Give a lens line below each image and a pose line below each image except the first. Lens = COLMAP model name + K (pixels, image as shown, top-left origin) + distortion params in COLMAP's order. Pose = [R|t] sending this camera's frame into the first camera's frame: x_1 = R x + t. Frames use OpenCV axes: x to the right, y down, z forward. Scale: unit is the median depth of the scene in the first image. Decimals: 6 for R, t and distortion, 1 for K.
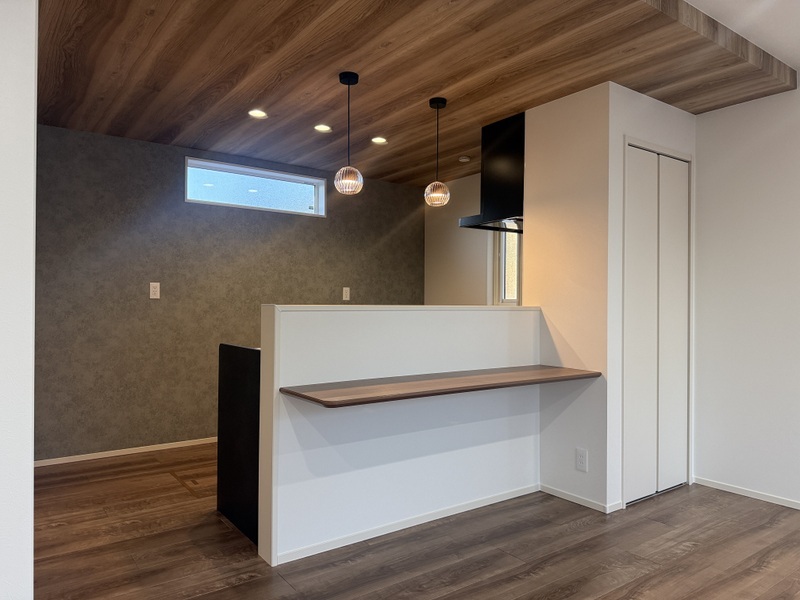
lens RADIAL K [[561.3, 0, 400.0], [0, 561.3, 300.0], [0, 0, 1]] dist [-0.001616, -0.003422]
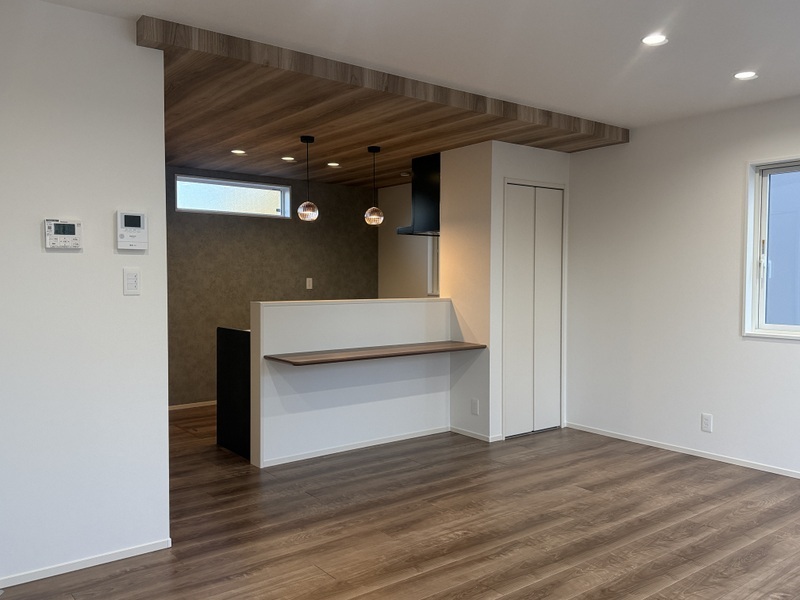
lens RADIAL K [[663.7, 0, 400.0], [0, 663.7, 300.0], [0, 0, 1]] dist [0.053423, -0.005248]
pose [[0.999426, -0.005237, 0.033476, 0.076269], [0.003805, 0.999081, 0.042704, -0.055886], [-0.033669, -0.042552, 0.998527, -0.641082]]
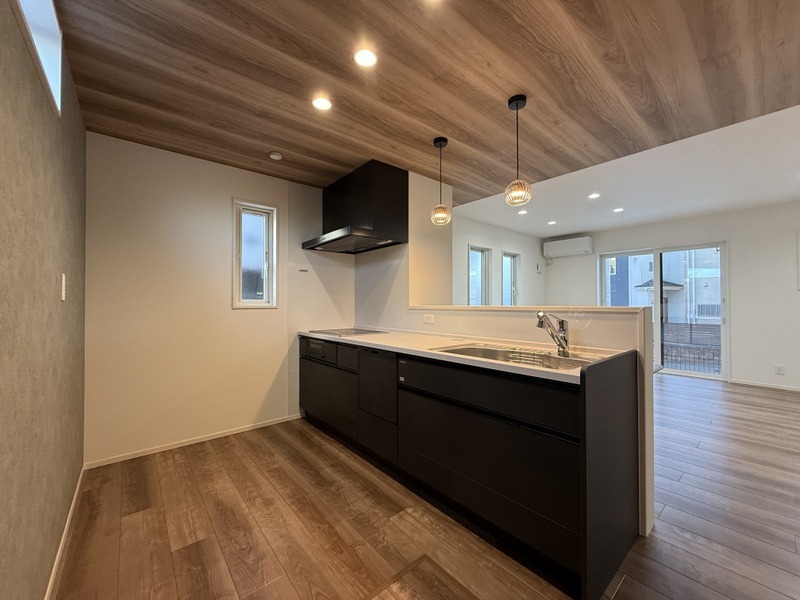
lens RADIAL K [[319.2, 0, 400.0], [0, 319.2, 300.0], [0, 0, 1]] dist [0.000362, 0.000104]
pose [[-0.076498, 0.002541, 0.997066, -0.631512], [-0.006938, 0.999971, -0.003081, -0.003235], [-0.997046, -0.007153, -0.076479, 1.156804]]
